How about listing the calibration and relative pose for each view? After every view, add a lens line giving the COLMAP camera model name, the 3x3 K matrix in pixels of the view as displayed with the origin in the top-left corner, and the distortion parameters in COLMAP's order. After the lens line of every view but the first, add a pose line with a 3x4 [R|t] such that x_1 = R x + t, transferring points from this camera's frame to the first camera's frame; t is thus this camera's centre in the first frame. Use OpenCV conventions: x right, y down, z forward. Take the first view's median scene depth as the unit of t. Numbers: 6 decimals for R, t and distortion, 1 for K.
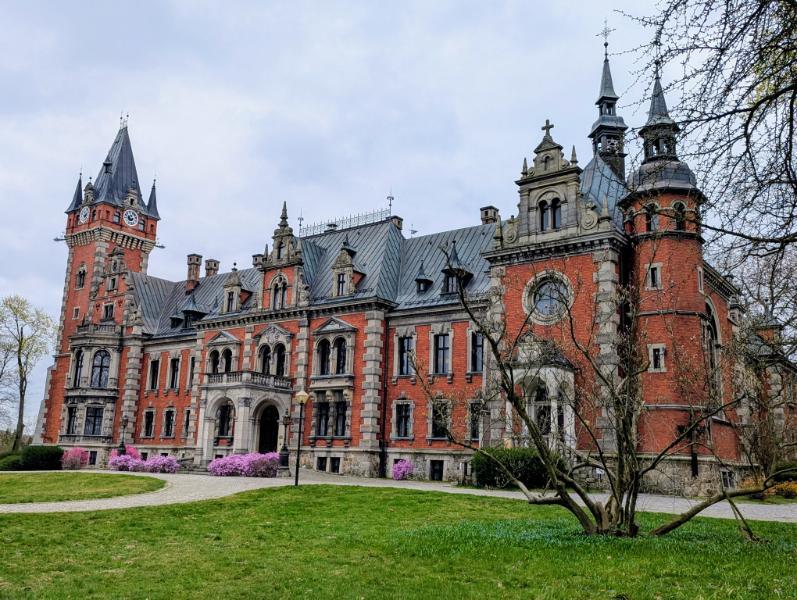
lens RADIAL K [[716.1, 0, 377.7], [0, 716.1, 299.7], [0, 0, 1]] dist [0.090734, -0.115046]
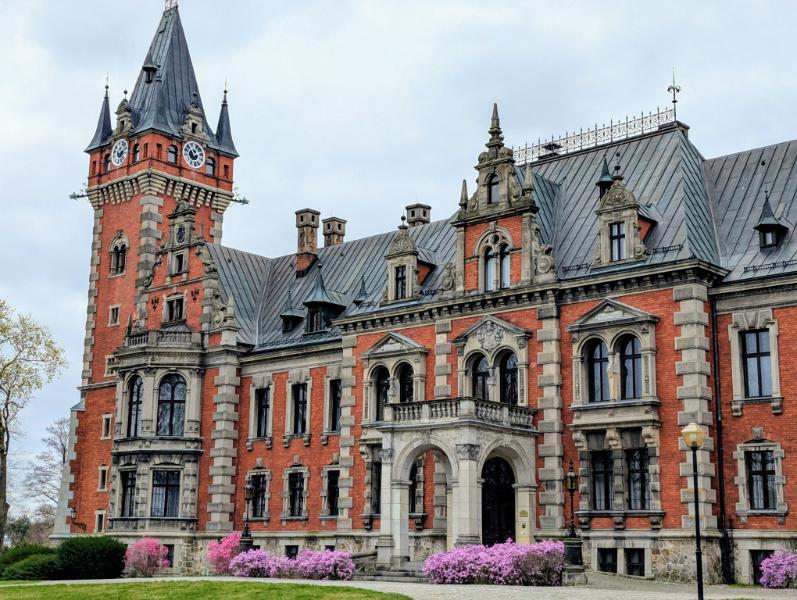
lens RADIAL K [[1152.8, 0, 400.4], [0, 1152.8, 281.0], [0, 0, 1]] dist [0.243155, -0.924074]
pose [[0.996402, -0.037901, -0.075802, -0.149048], [0.037134, 0.999244, -0.011504, 0.013944], [0.076181, 0.008648, 0.997057, 0.071912]]
